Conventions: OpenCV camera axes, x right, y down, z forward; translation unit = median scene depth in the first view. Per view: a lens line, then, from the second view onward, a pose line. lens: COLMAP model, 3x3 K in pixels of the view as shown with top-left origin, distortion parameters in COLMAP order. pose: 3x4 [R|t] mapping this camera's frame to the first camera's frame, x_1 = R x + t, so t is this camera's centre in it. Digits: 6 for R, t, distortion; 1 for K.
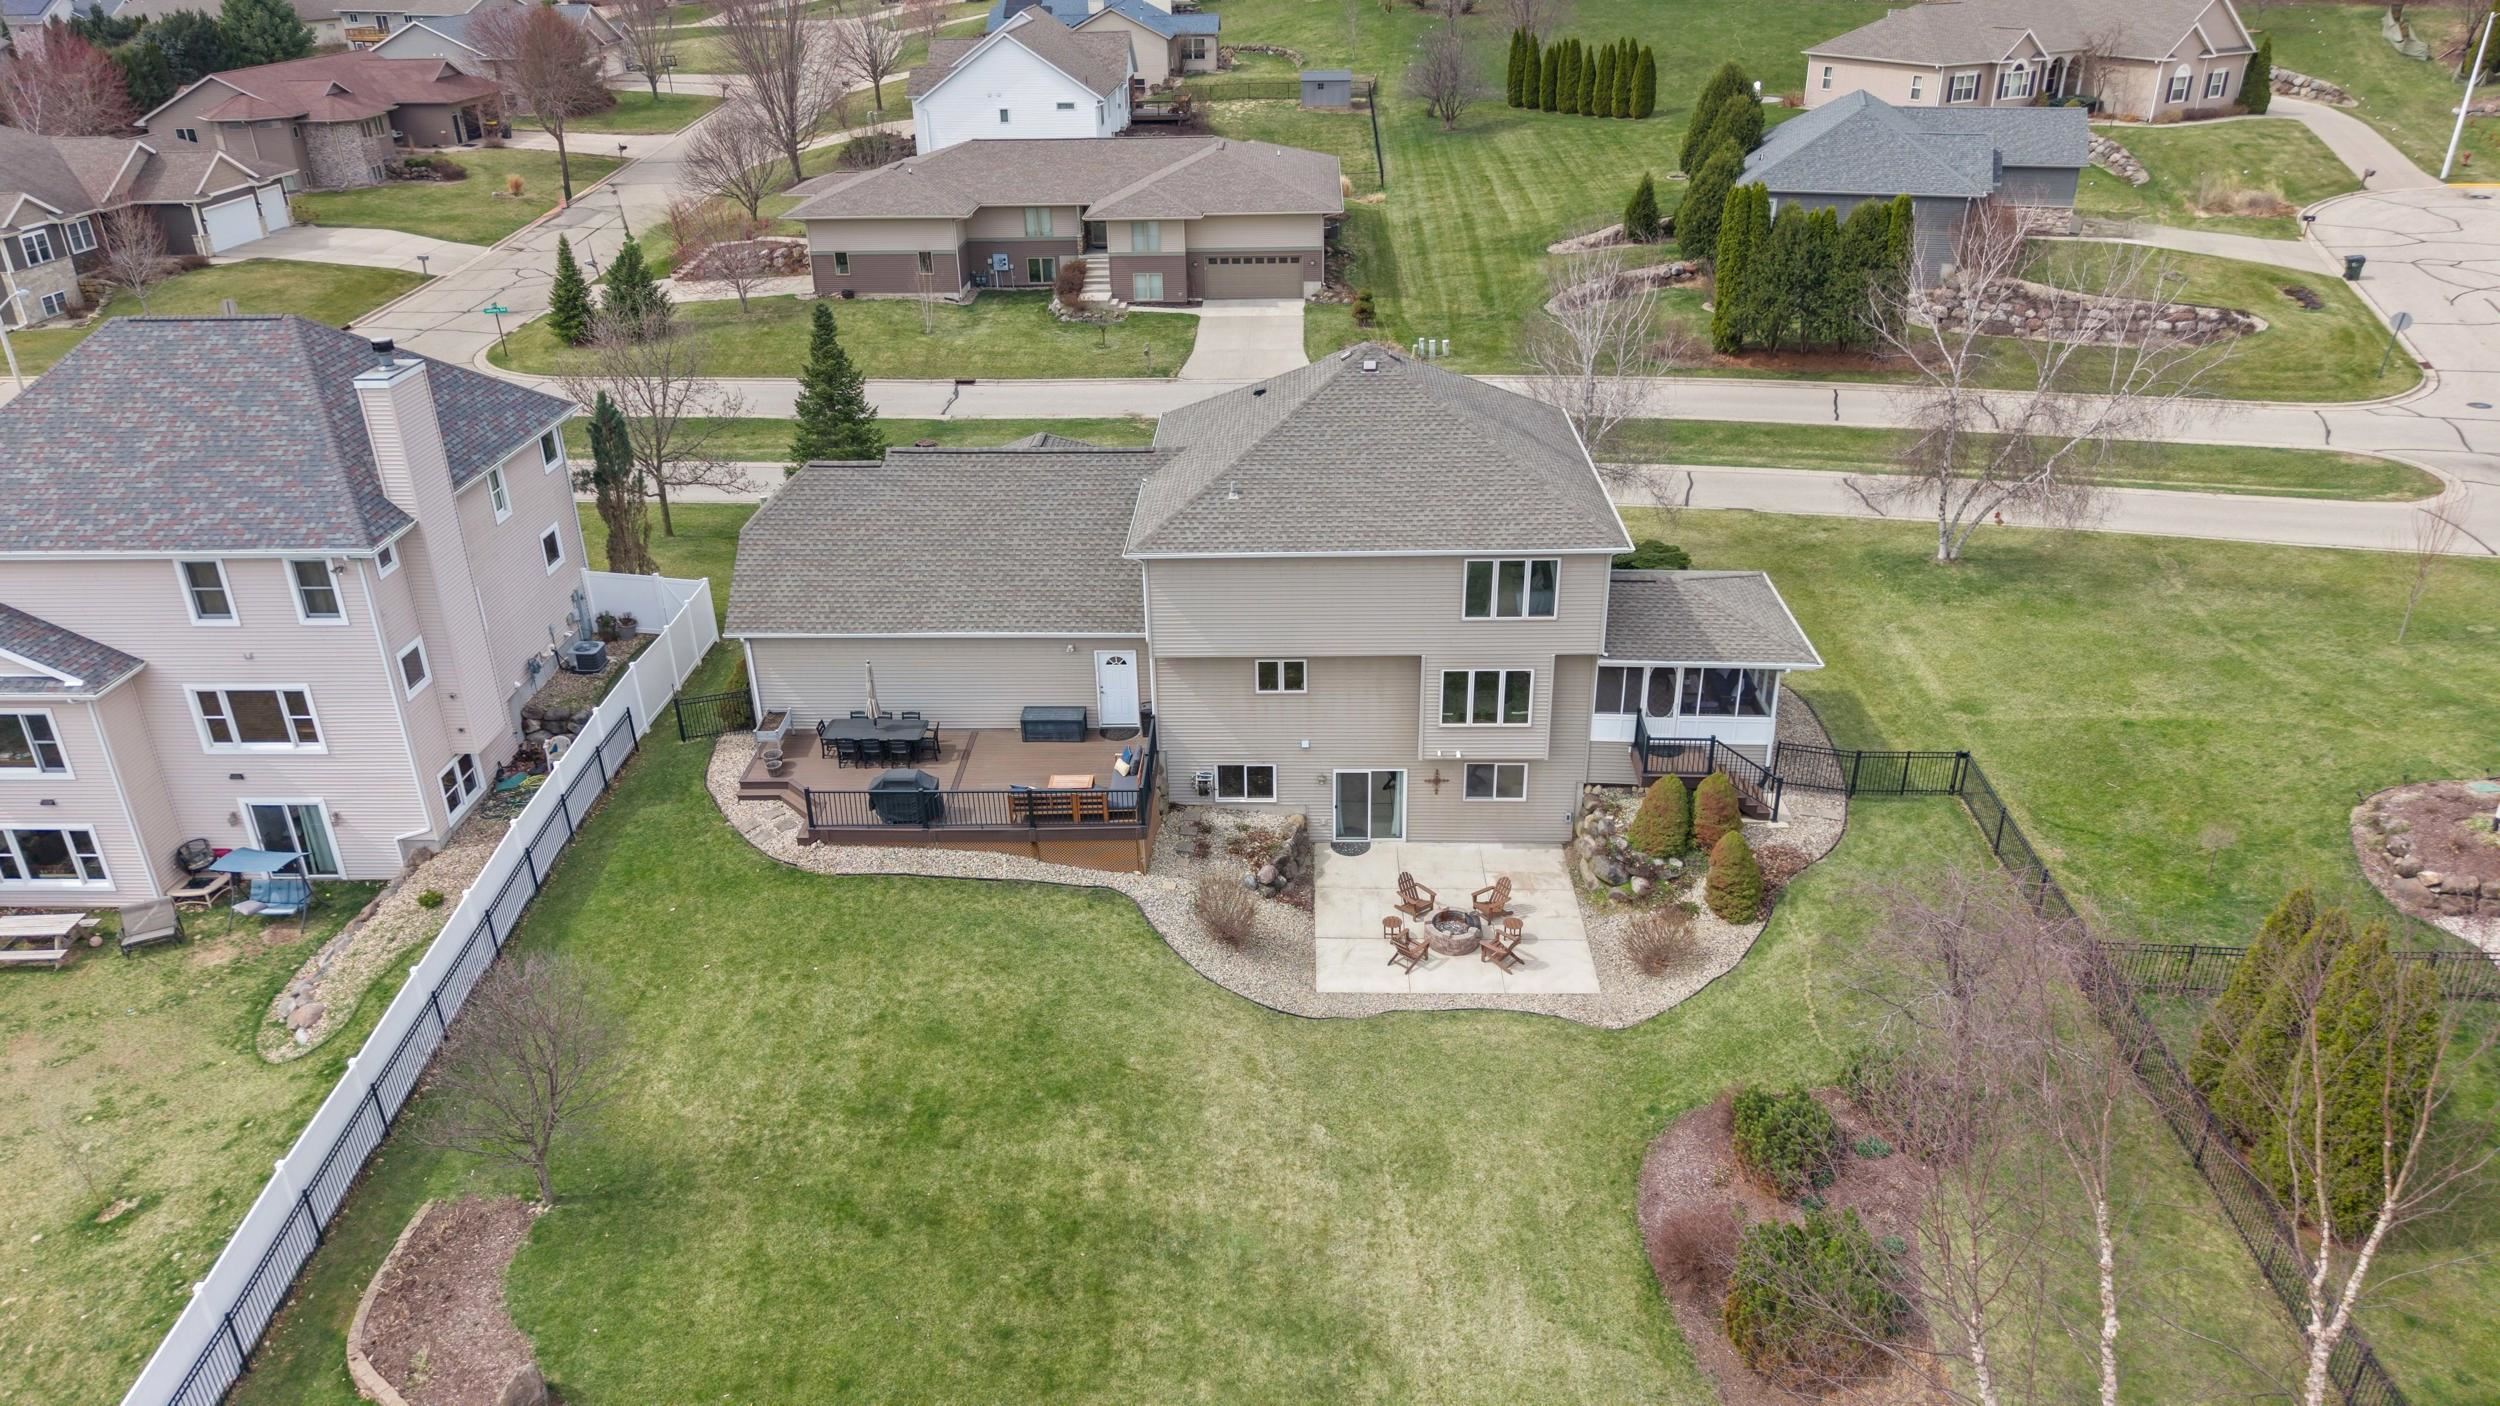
lens RADIAL K [[1665.6, 0, 1247.9], [0, 1665.6, 699.7], [0, 0, 1]] dist [0.015568, -0.016175]
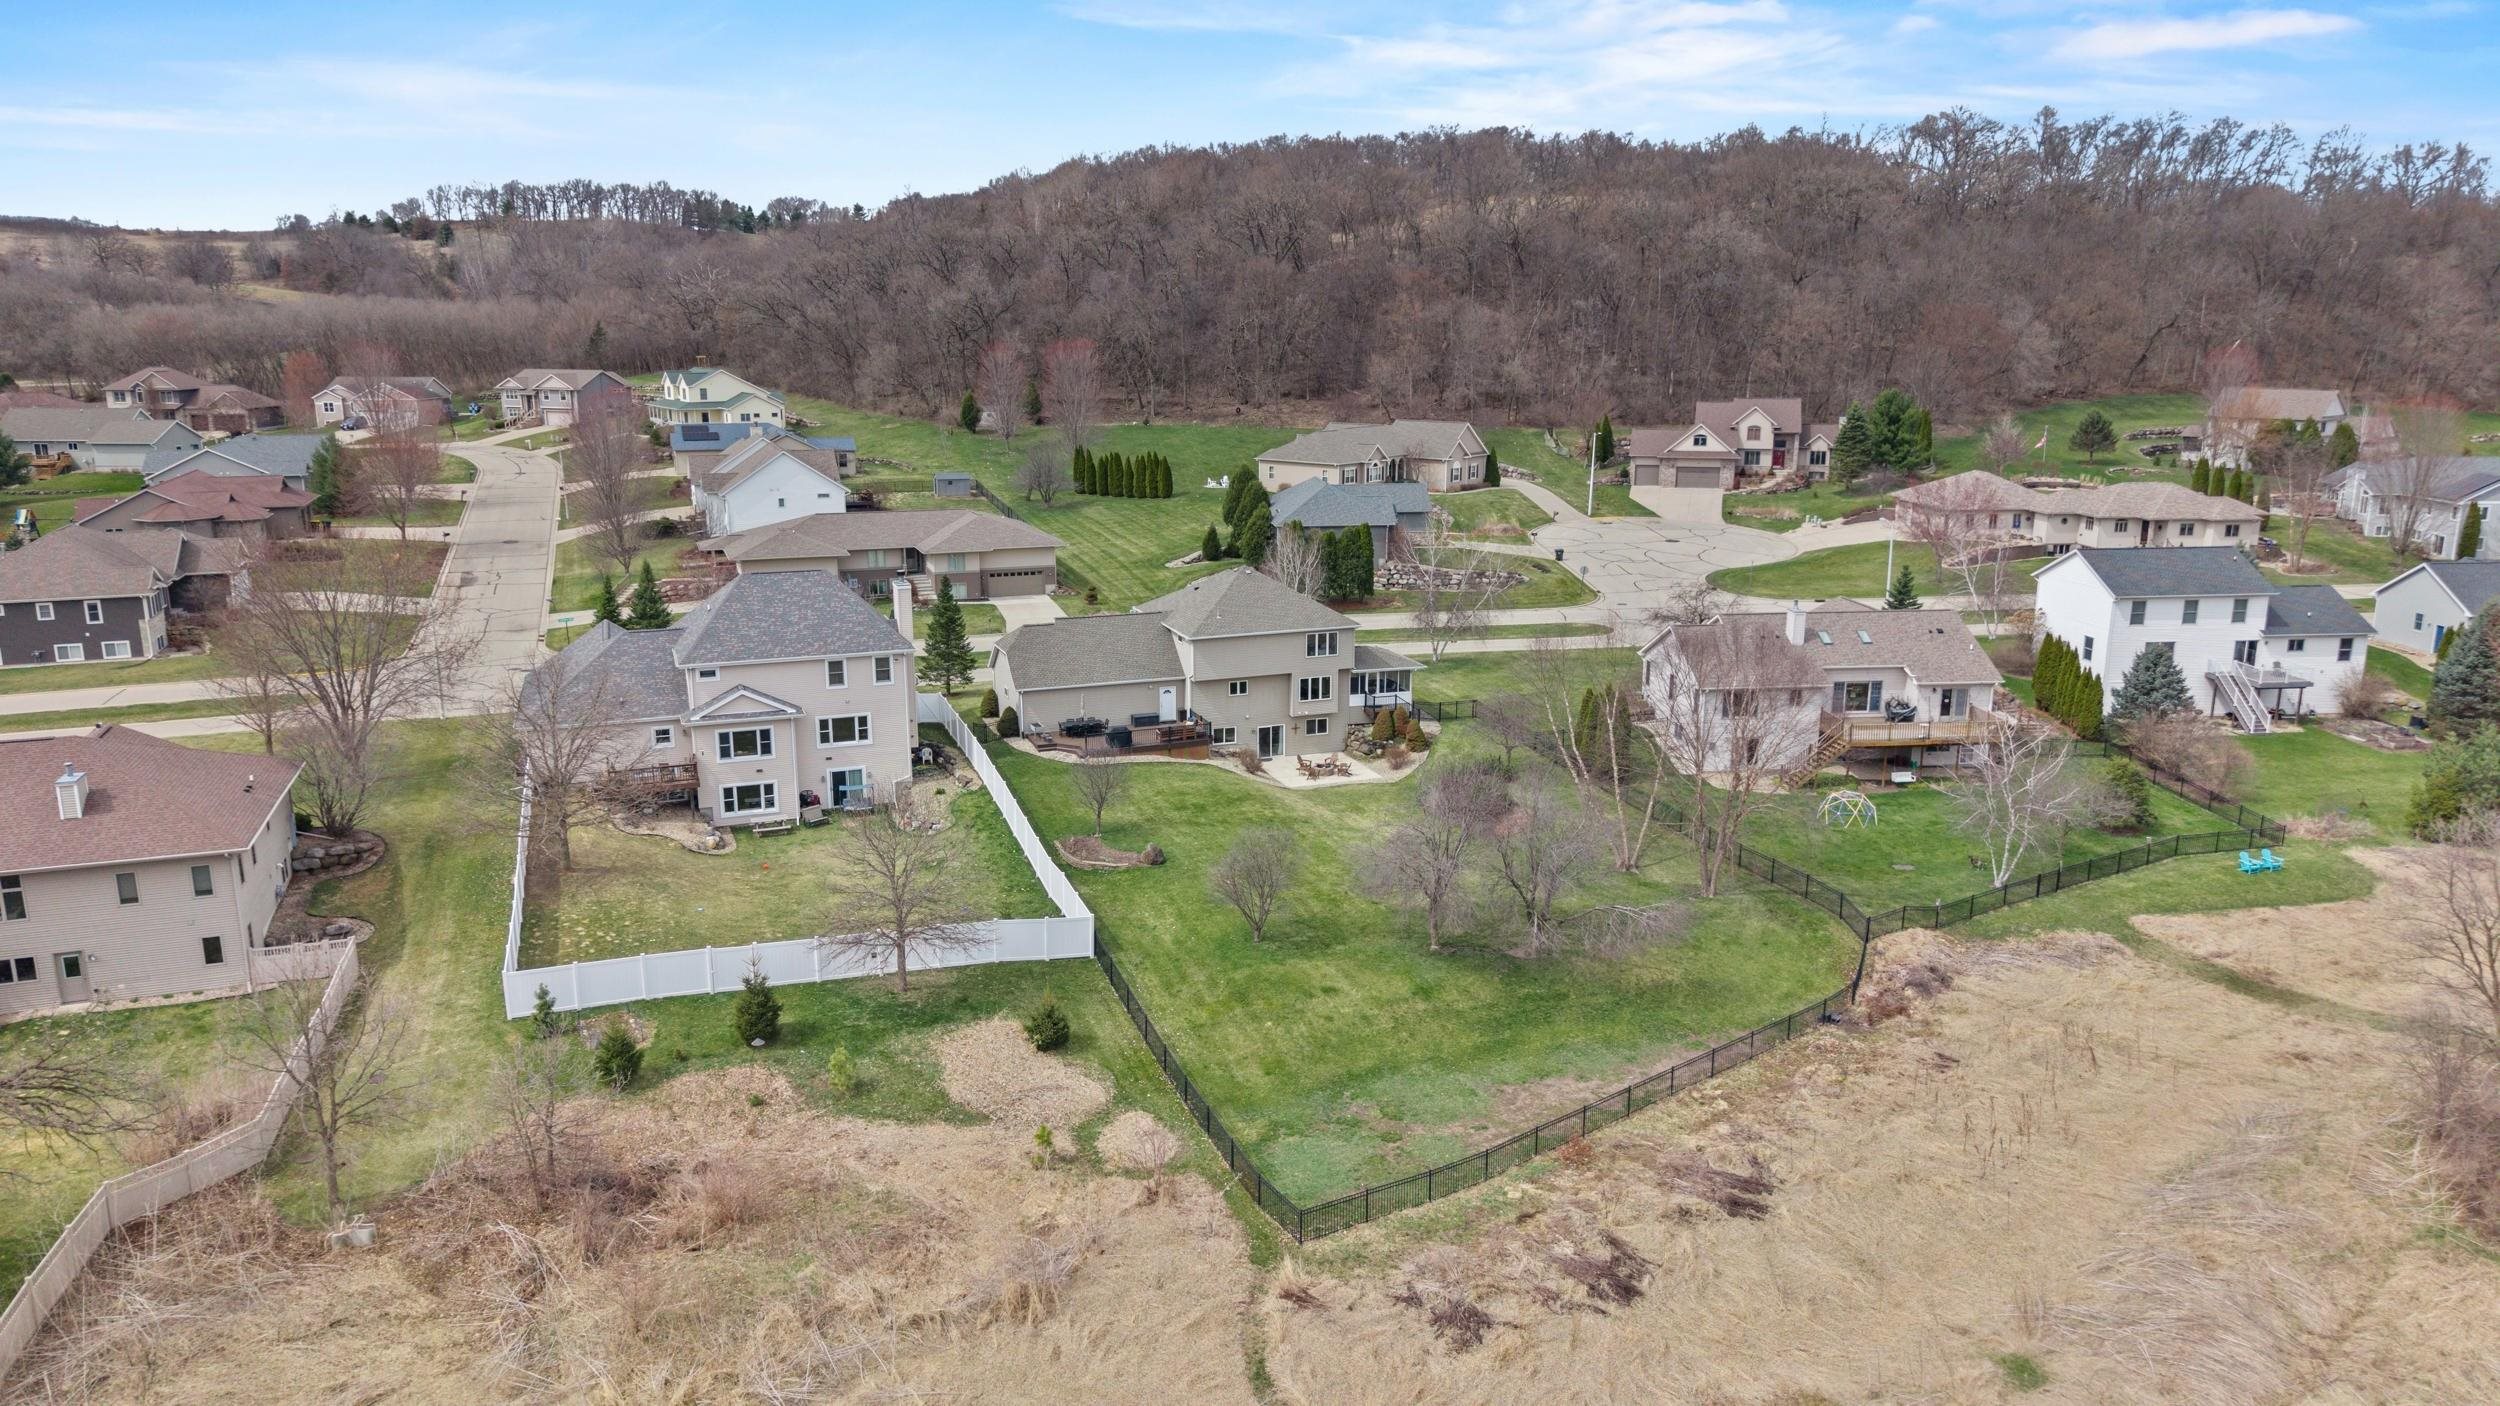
lens RADIAL K [[1665.6, 0, 1261.9], [0, 1665.6, 712.6], [0, 0, 1]] dist [0.015568, -0.016175]
pose [[0.919647, -0.071646, 0.386155, -0.933599], [0.154511, 0.969936, -0.188017, 0.507246], [-0.361075, 0.232574, 0.903069, -1.306902]]
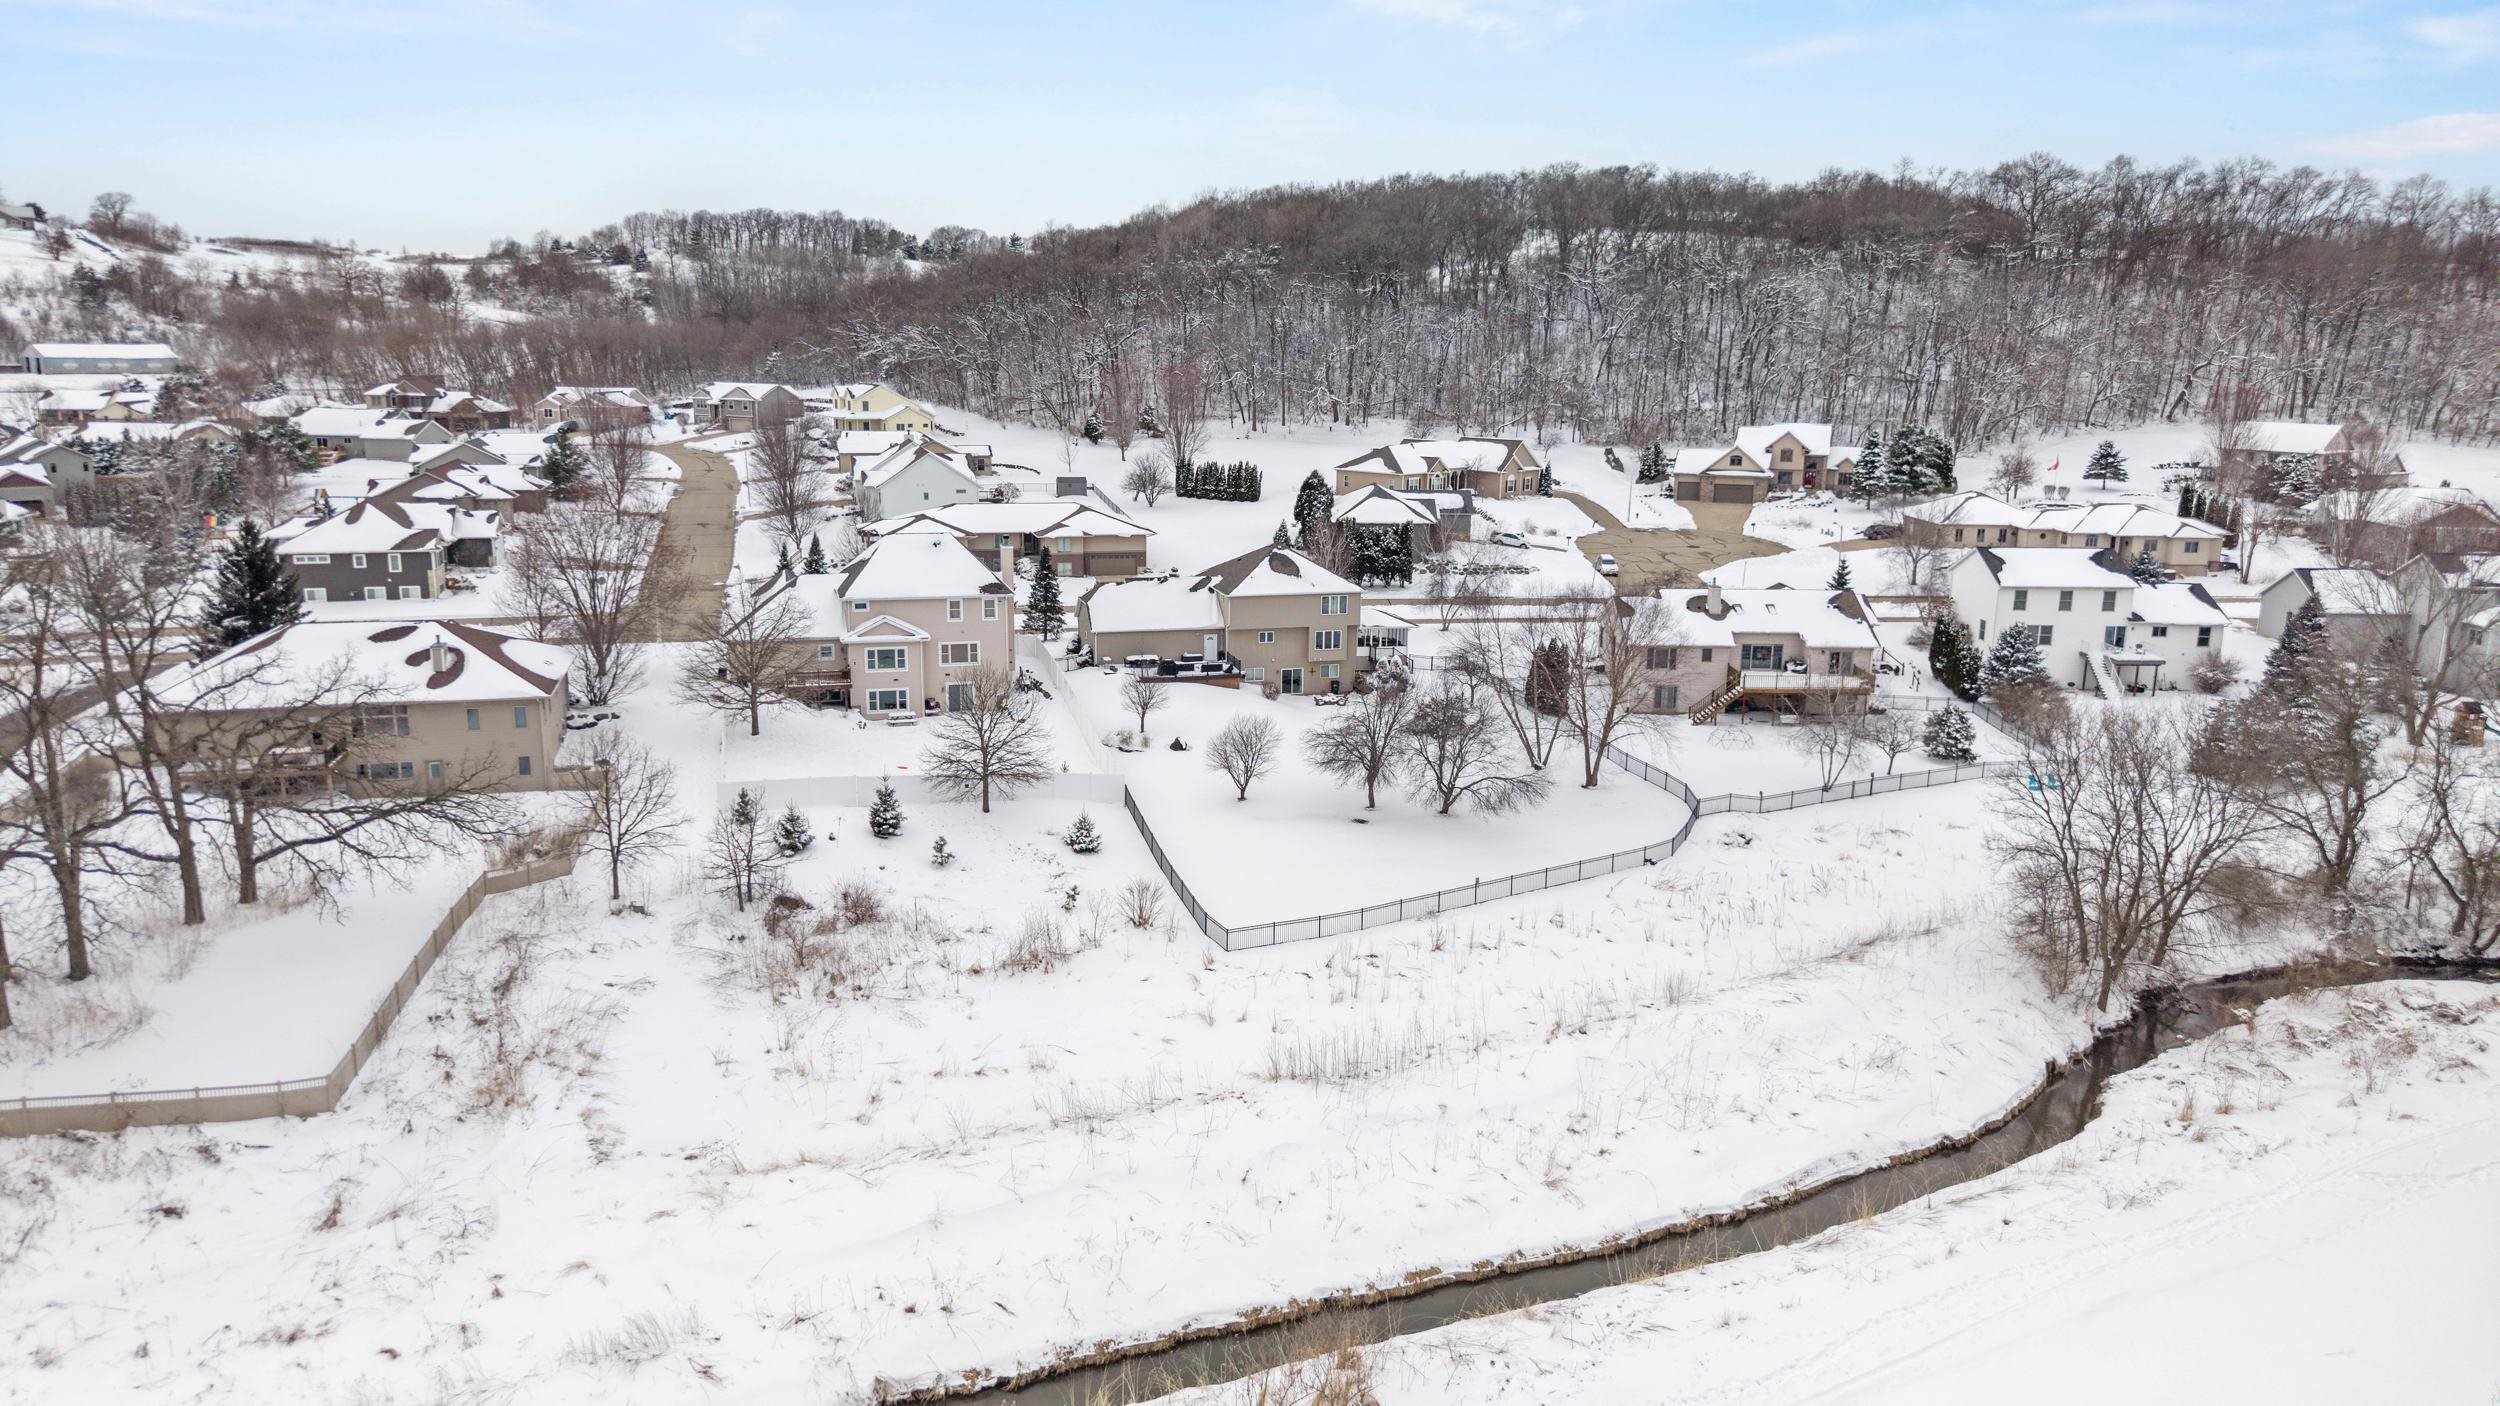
lens RADIAL K [[1665.6, 0, 1259.4], [0, 1665.6, 703.3], [0, 0, 1]] dist [0.015568, -0.016175]
pose [[0.950694, -0.034246, 0.308234, -0.997454], [0.105875, 0.970014, -0.218779, 0.819344], [-0.291499, 0.240626, 0.925812, -1.968330]]
